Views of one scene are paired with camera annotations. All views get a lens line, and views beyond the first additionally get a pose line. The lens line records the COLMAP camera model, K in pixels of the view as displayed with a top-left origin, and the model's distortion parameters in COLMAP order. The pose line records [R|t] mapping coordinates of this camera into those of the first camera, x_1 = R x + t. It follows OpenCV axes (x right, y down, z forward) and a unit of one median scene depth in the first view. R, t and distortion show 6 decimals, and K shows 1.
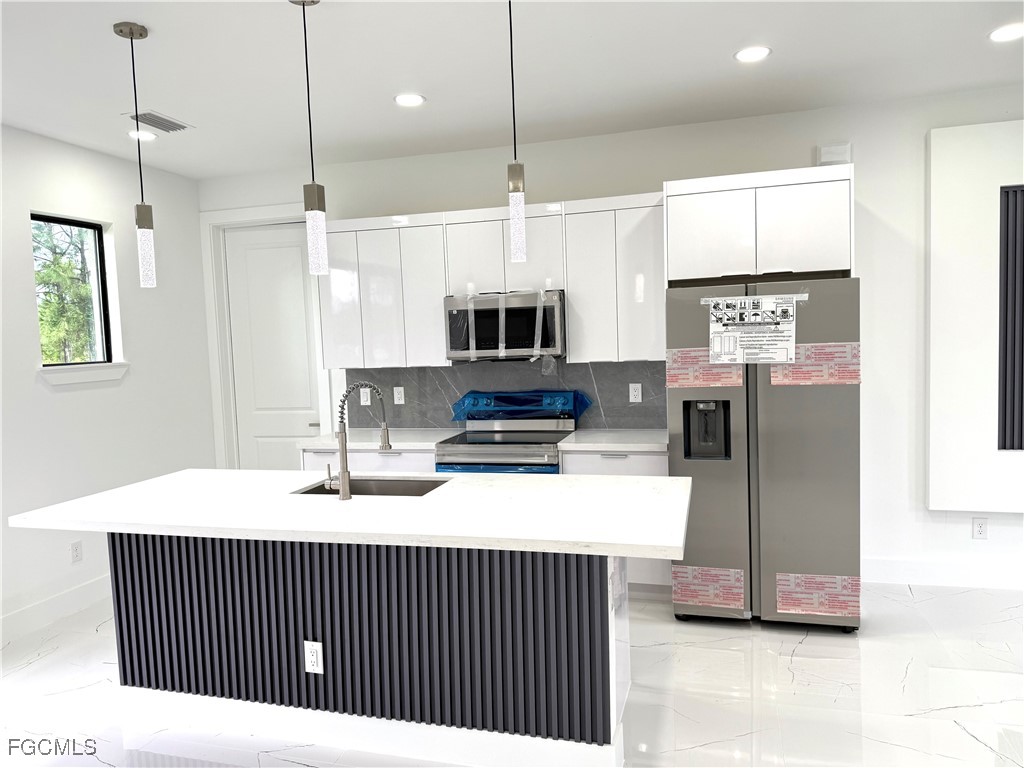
lens RADIAL K [[716.7, 0, 520.9], [0, 716.7, 382.8], [0, 0, 1]] dist [0.021043, -0.029739]
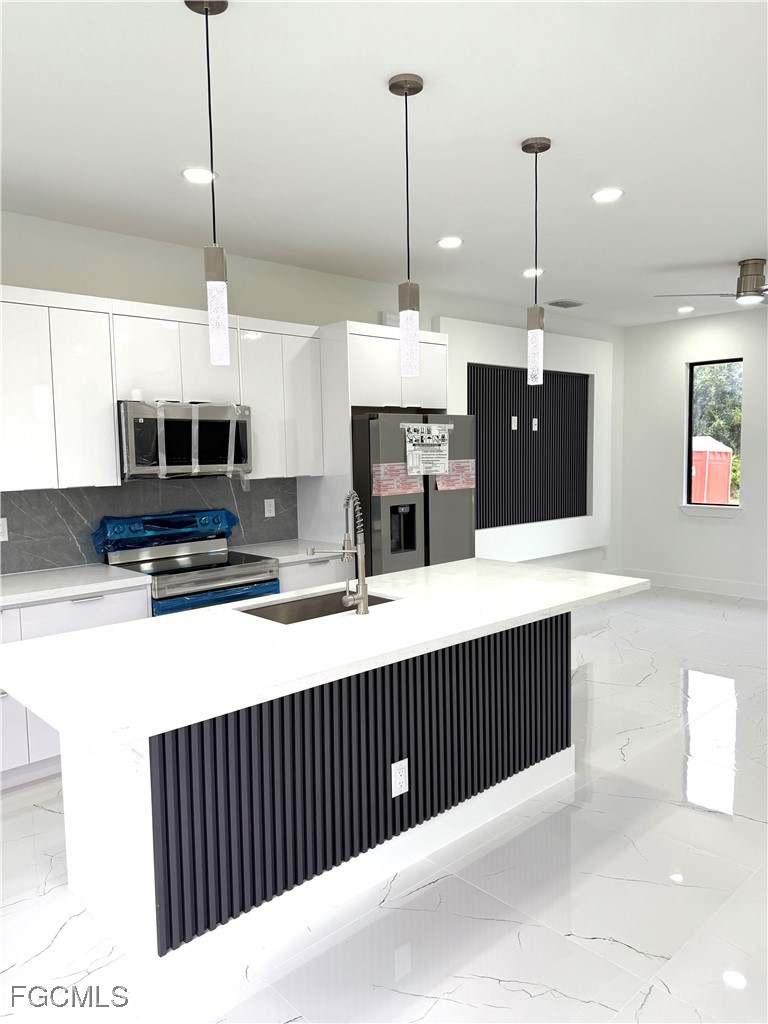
lens RADIAL K [[716.7, 0, 386.1], [0, 716.7, 506.4], [0, 0, 1]] dist [0.021043, -0.029739]
pose [[0.495936, -0.037896, 0.867532, -0.829473], [0.056973, 0.998315, 0.011040, 0.011544], [-0.866488, 0.043951, 0.497259, 0.401192]]
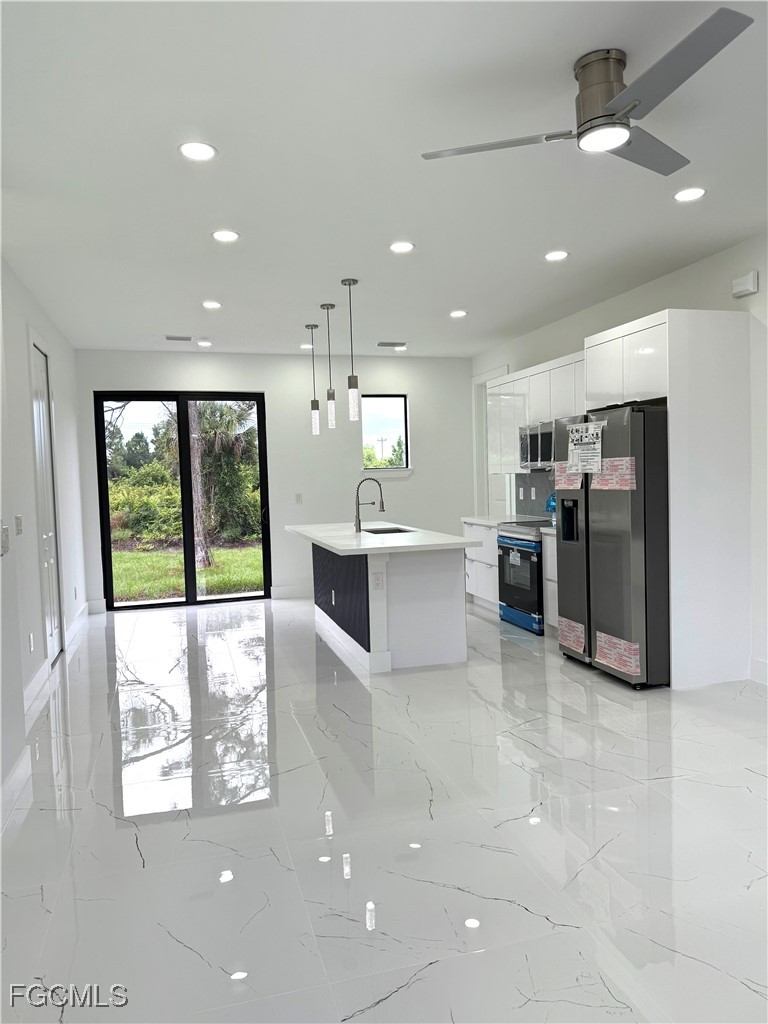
lens RADIAL K [[716.7, 0, 384.1], [0, 716.7, 515.8], [0, 0, 1]] dist [0.021043, -0.029739]
pose [[0.533239, 0.069971, -0.843066, 1.226676], [-0.046870, 0.997486, 0.053141, -0.000294], [0.844666, 0.011178, 0.535178, -0.044601]]
